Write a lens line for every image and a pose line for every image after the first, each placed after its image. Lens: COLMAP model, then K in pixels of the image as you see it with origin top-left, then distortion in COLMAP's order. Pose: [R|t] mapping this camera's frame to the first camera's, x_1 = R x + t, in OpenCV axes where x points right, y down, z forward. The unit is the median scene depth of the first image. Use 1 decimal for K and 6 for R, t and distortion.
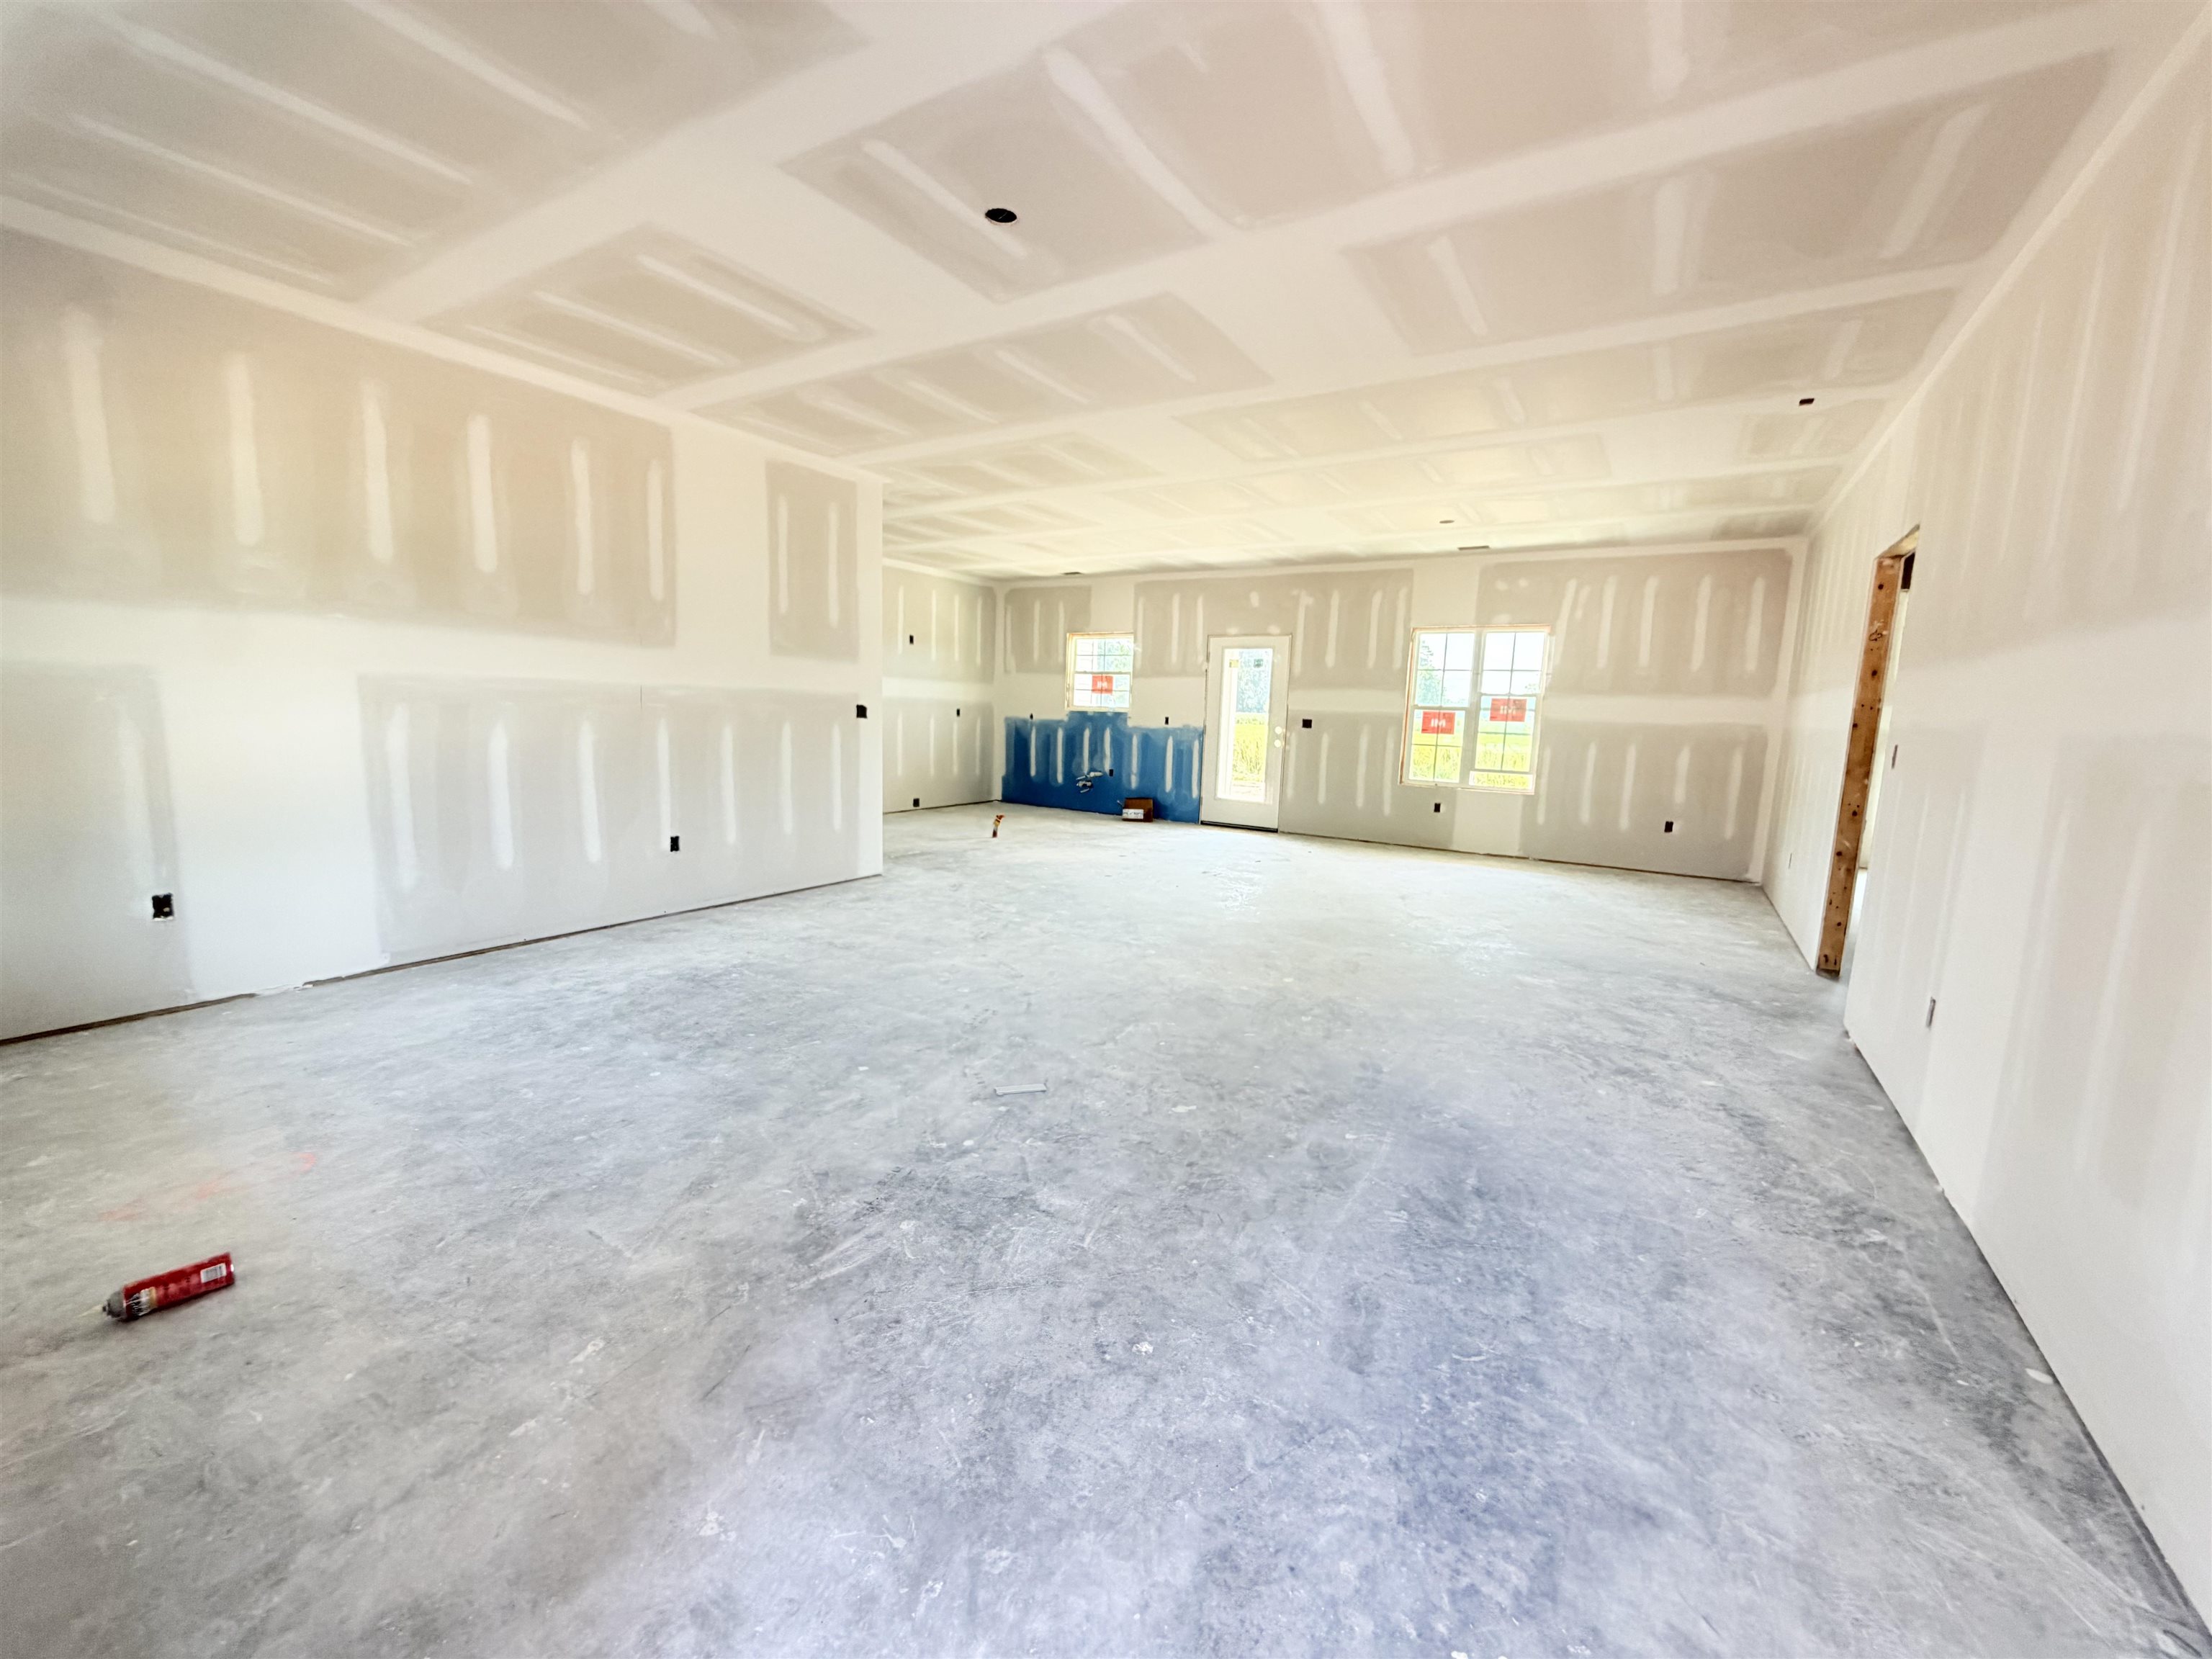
lens RADIAL K [[892.9, 0, 1107.2], [0, 892.9, 831.0], [0, 0, 1]] dist [-0.000962, -0.000233]
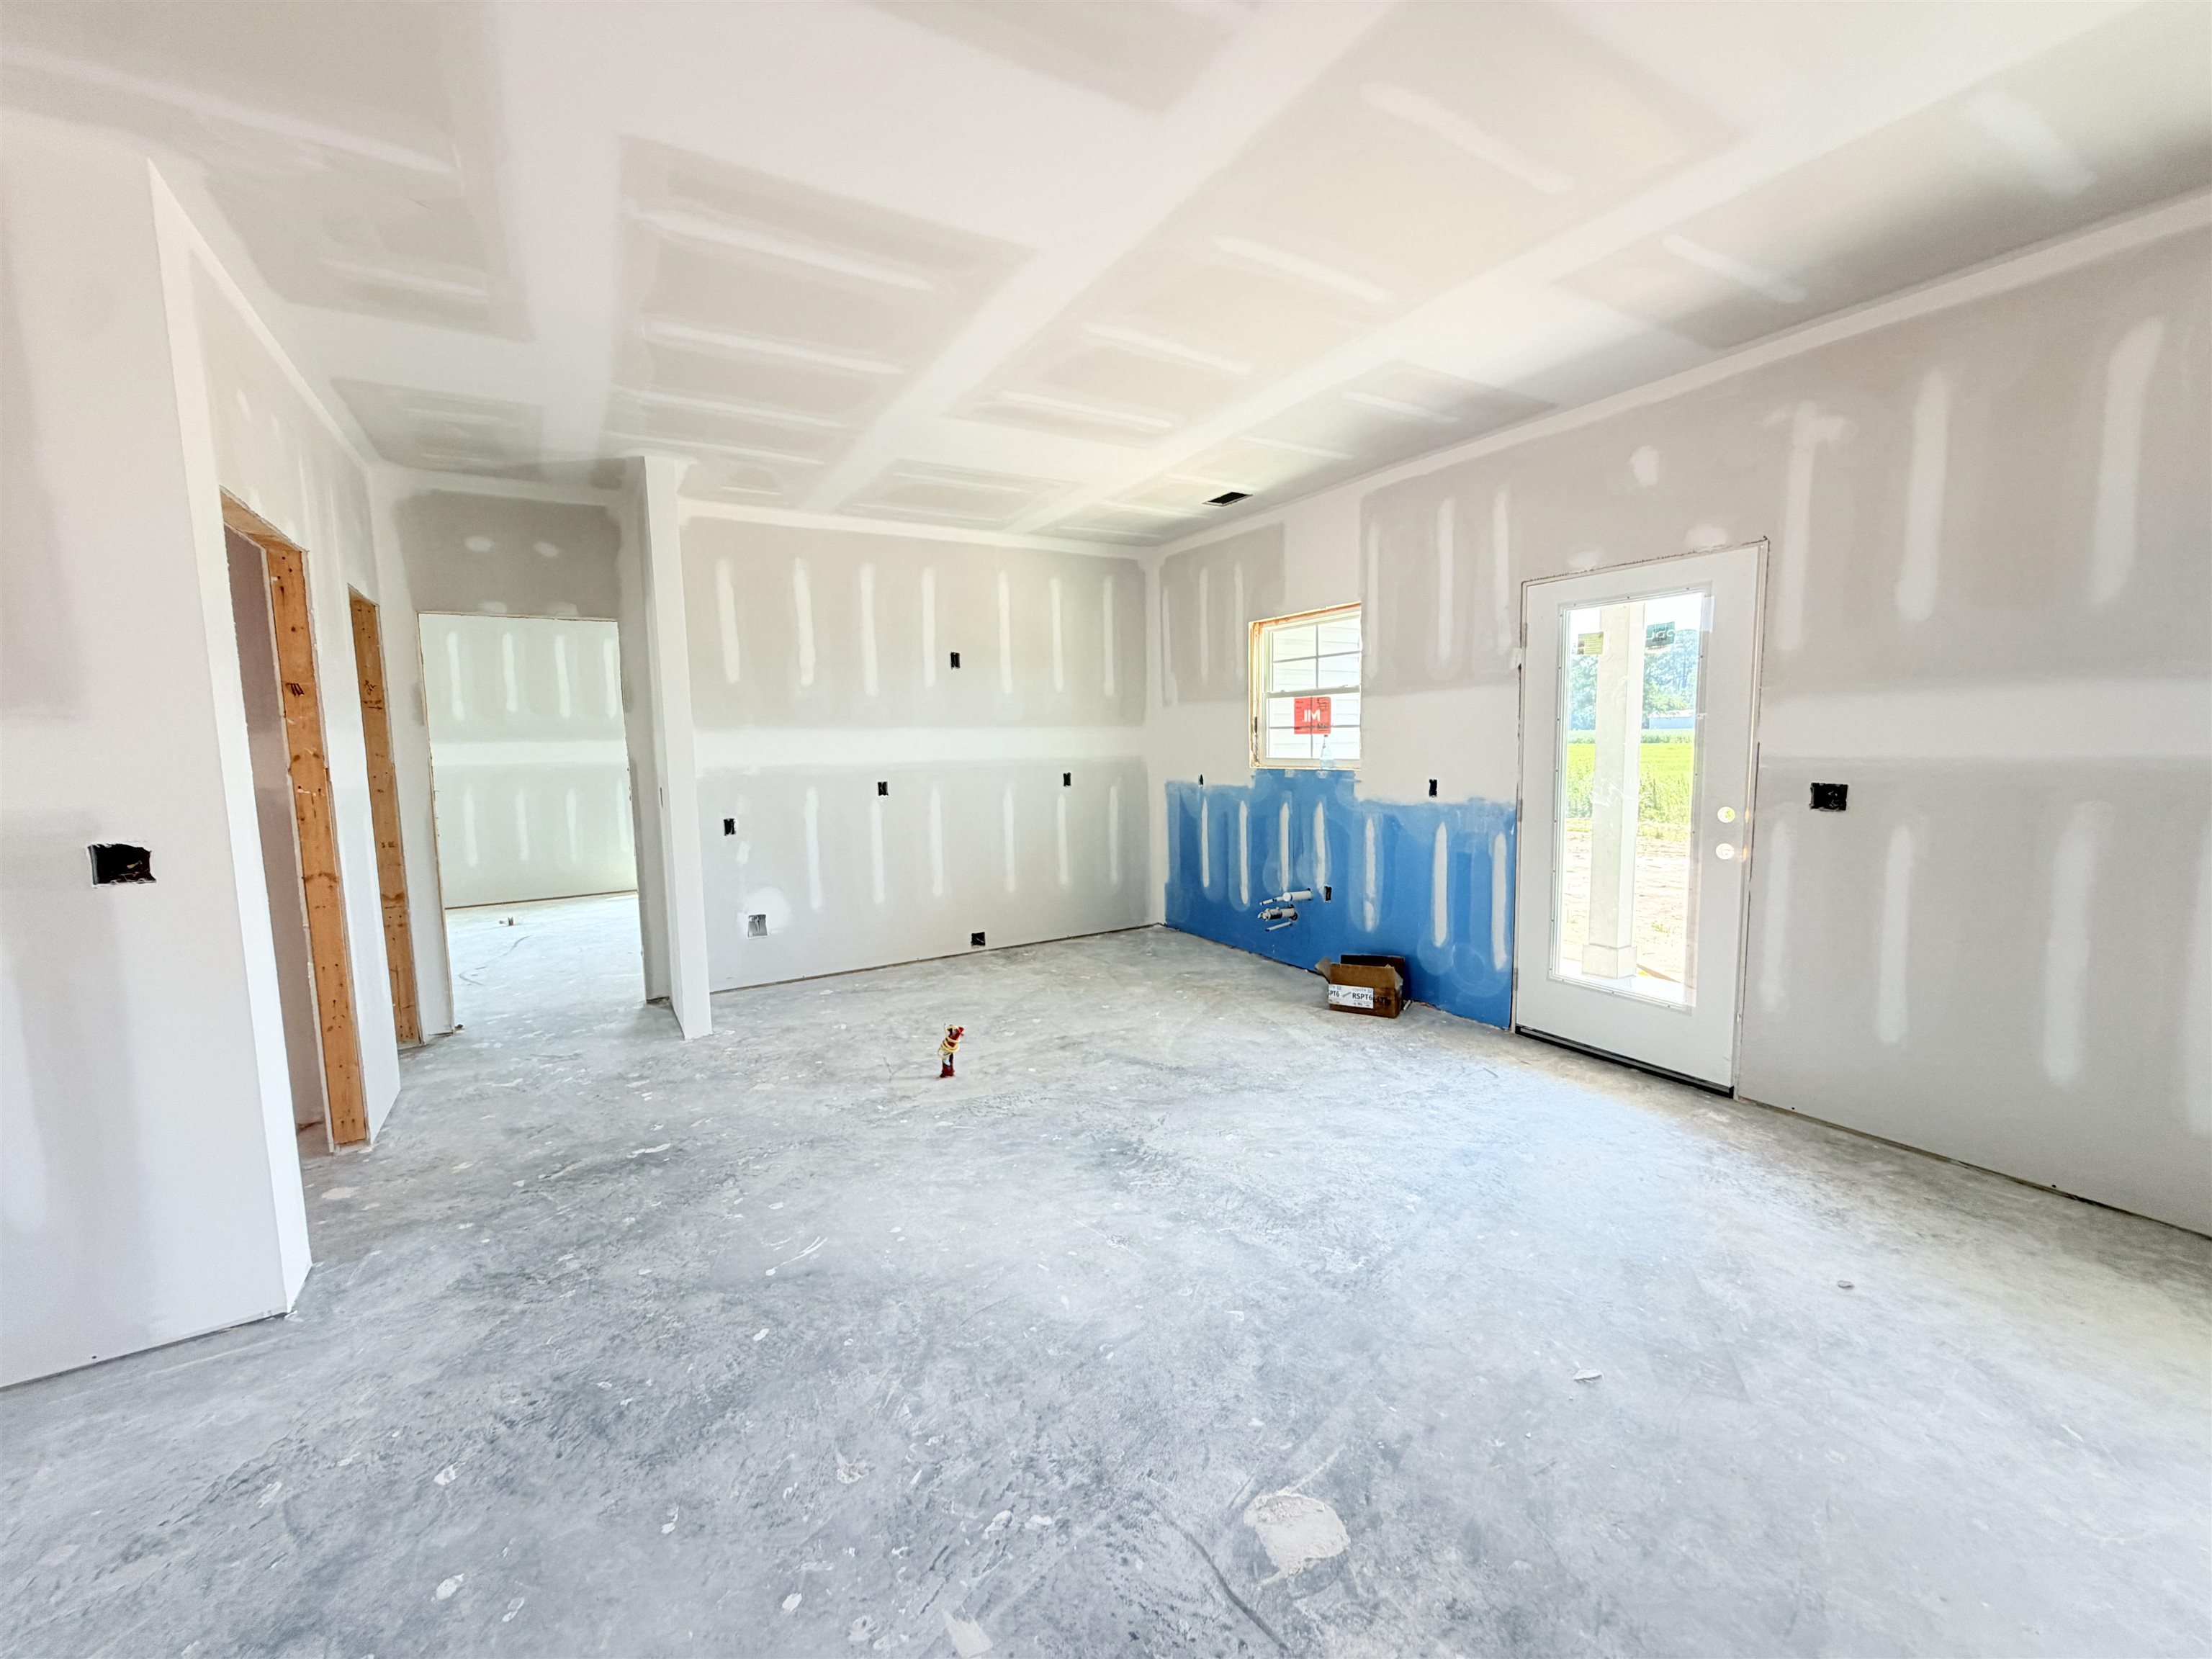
lens RADIAL K [[892.9, 0, 1103.1], [0, 892.9, 823.1], [0, 0, 1]] dist [-0.000962, -0.000233]
pose [[0.892478, -0.009559, -0.450989, 0.116578], [-0.011638, 0.998955, -0.044204, -0.081607], [0.450941, 0.044699, 0.891434, 0.512076]]
